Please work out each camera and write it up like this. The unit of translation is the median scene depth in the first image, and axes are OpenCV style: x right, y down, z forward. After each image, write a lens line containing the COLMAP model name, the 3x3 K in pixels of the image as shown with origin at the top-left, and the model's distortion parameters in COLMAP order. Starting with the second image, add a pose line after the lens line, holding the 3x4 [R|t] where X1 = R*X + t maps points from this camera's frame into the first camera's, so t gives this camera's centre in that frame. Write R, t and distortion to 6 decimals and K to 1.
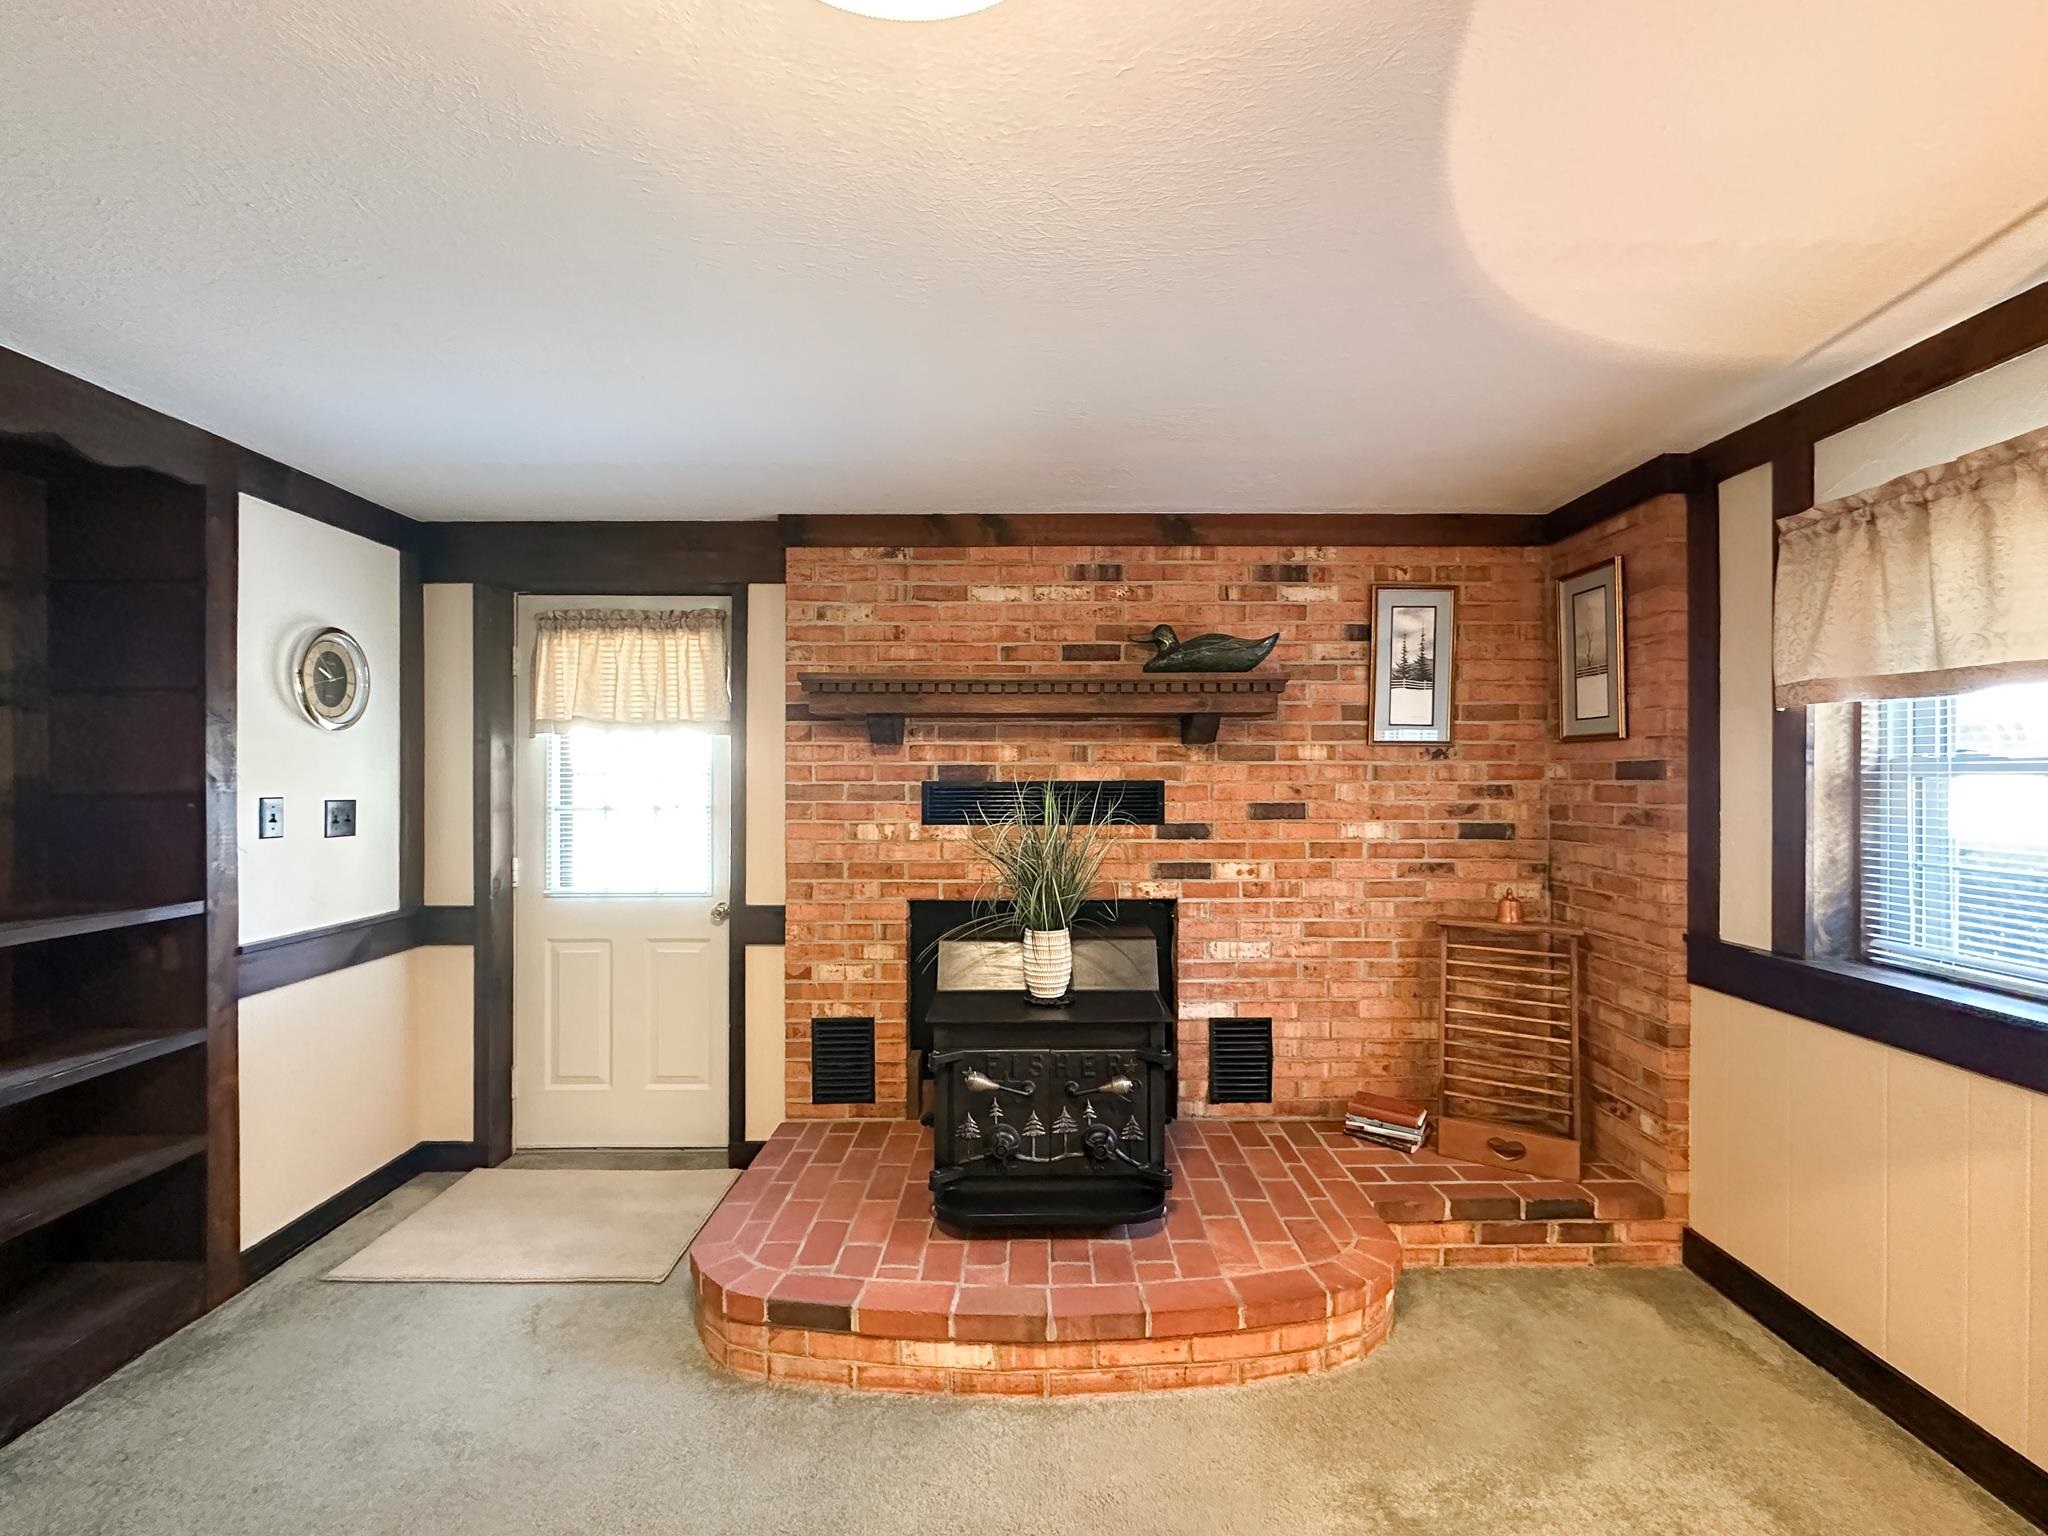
lens RADIAL K [[837.8, 0, 1038.7], [0, 837.8, 779.4], [0, 0, 1]] dist [-0.001559, -0.000093]
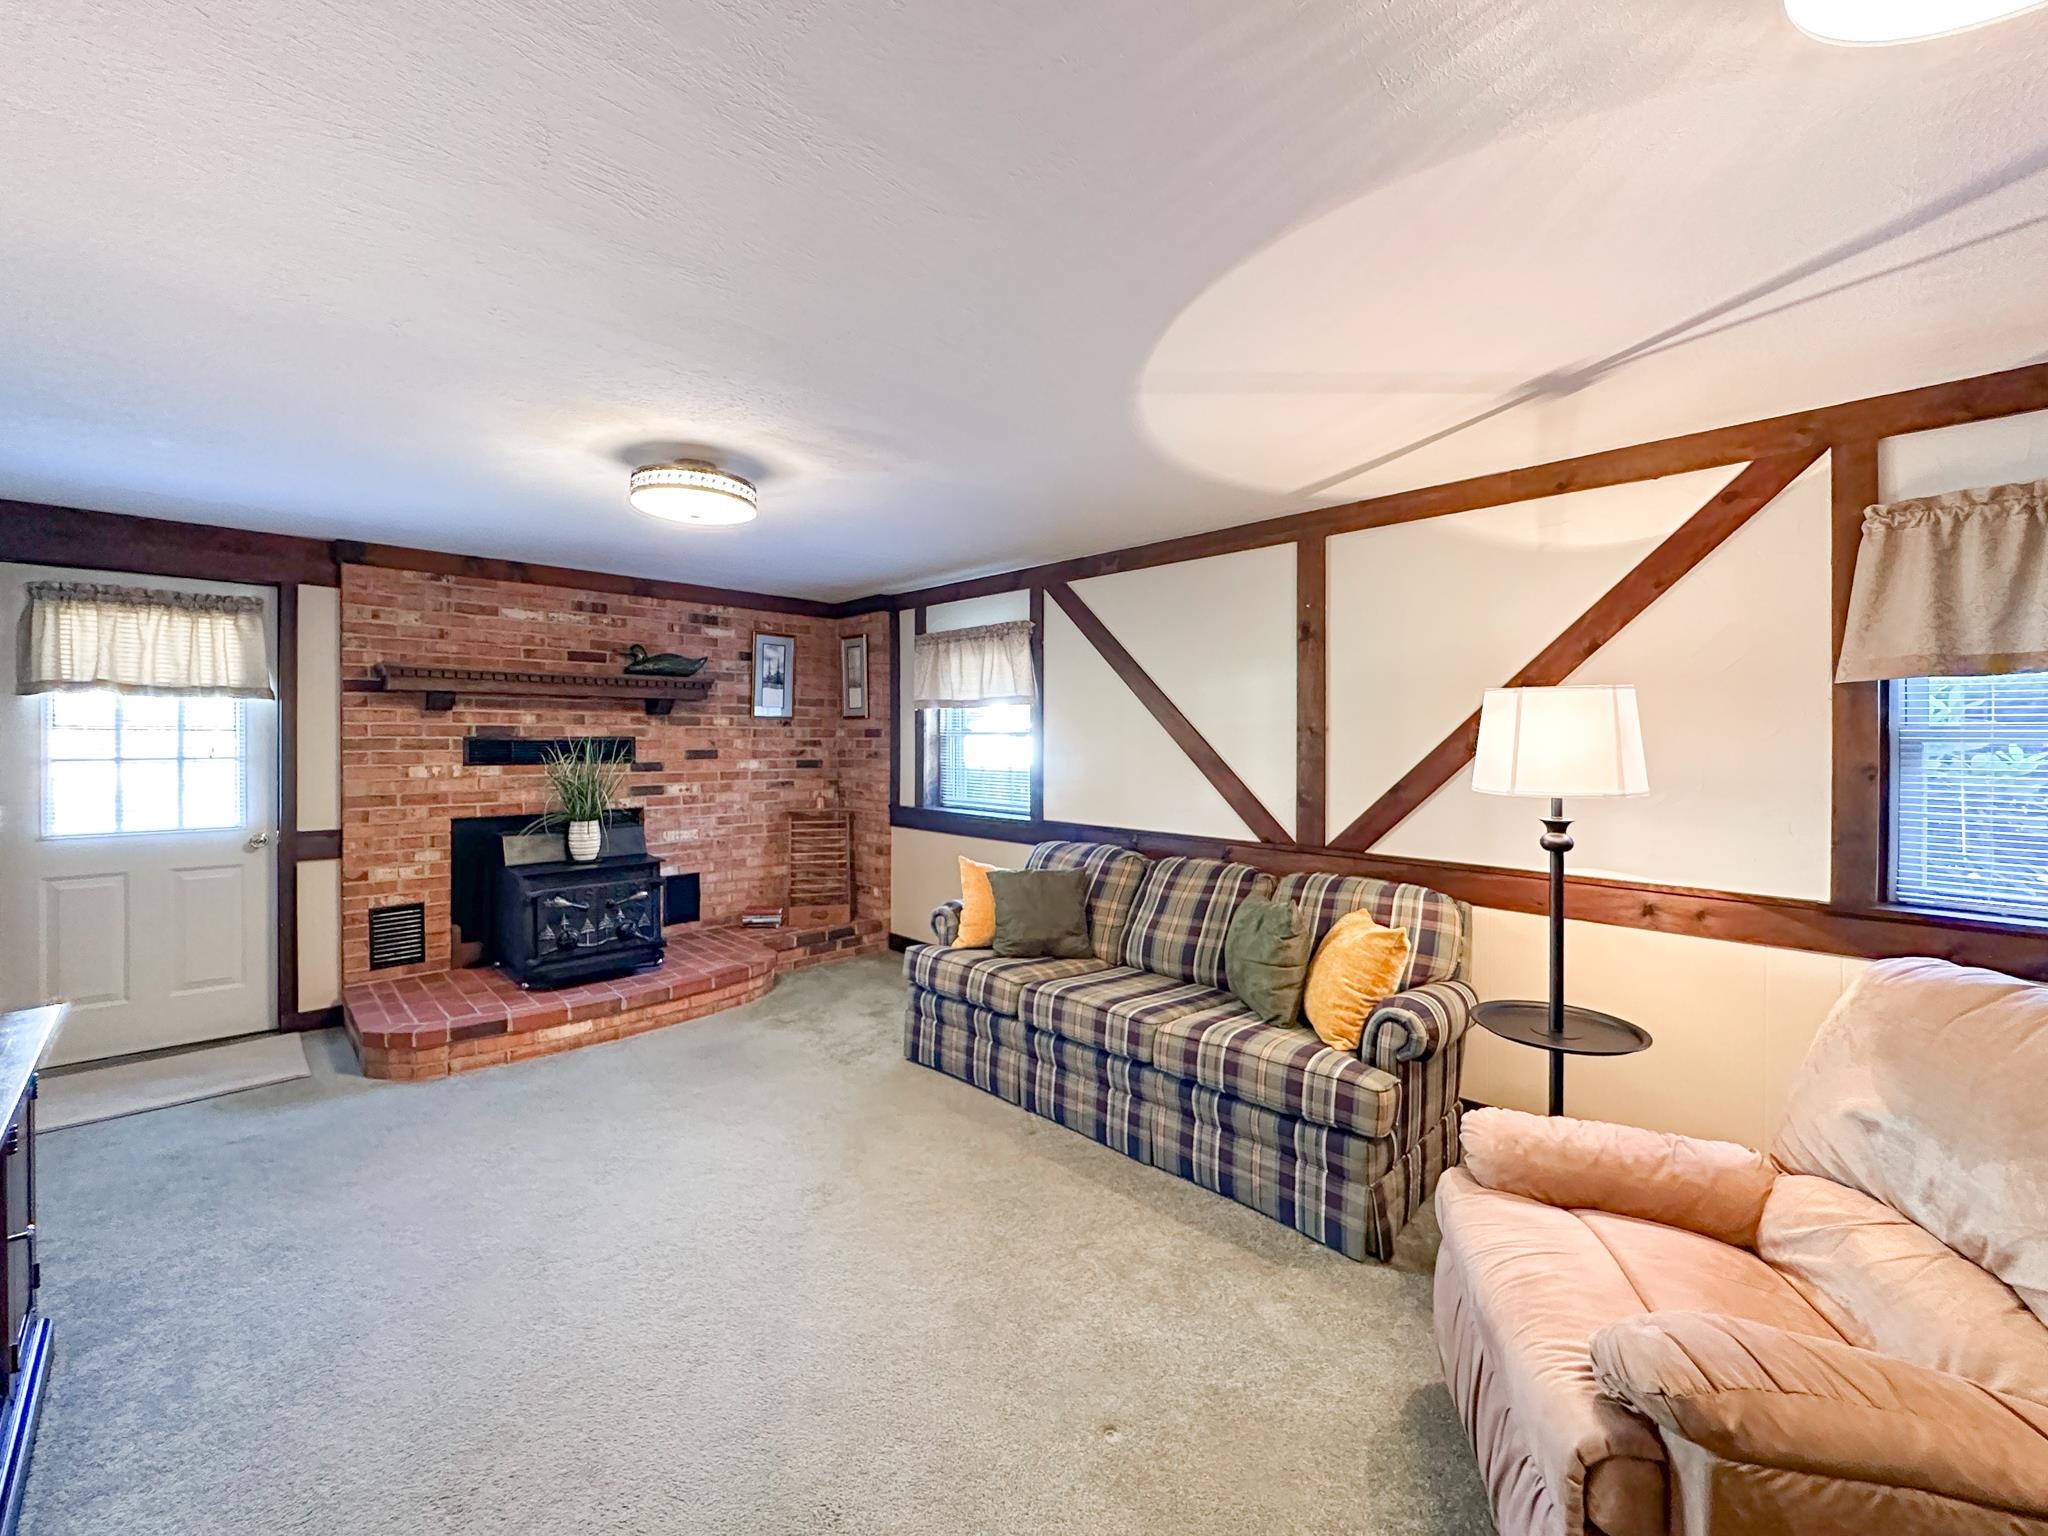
lens RADIAL K [[883.7, 0, 1024.0], [0, 883.7, 768.0], [0, 0, 1]] dist [-0.012121, -0.000090]
pose [[0.733909, -0.018939, 0.678984, -0.479048], [-0.003837, 0.999480, 0.032026, 0.004299], [-0.679237, -0.026110, 0.733455, -0.821547]]
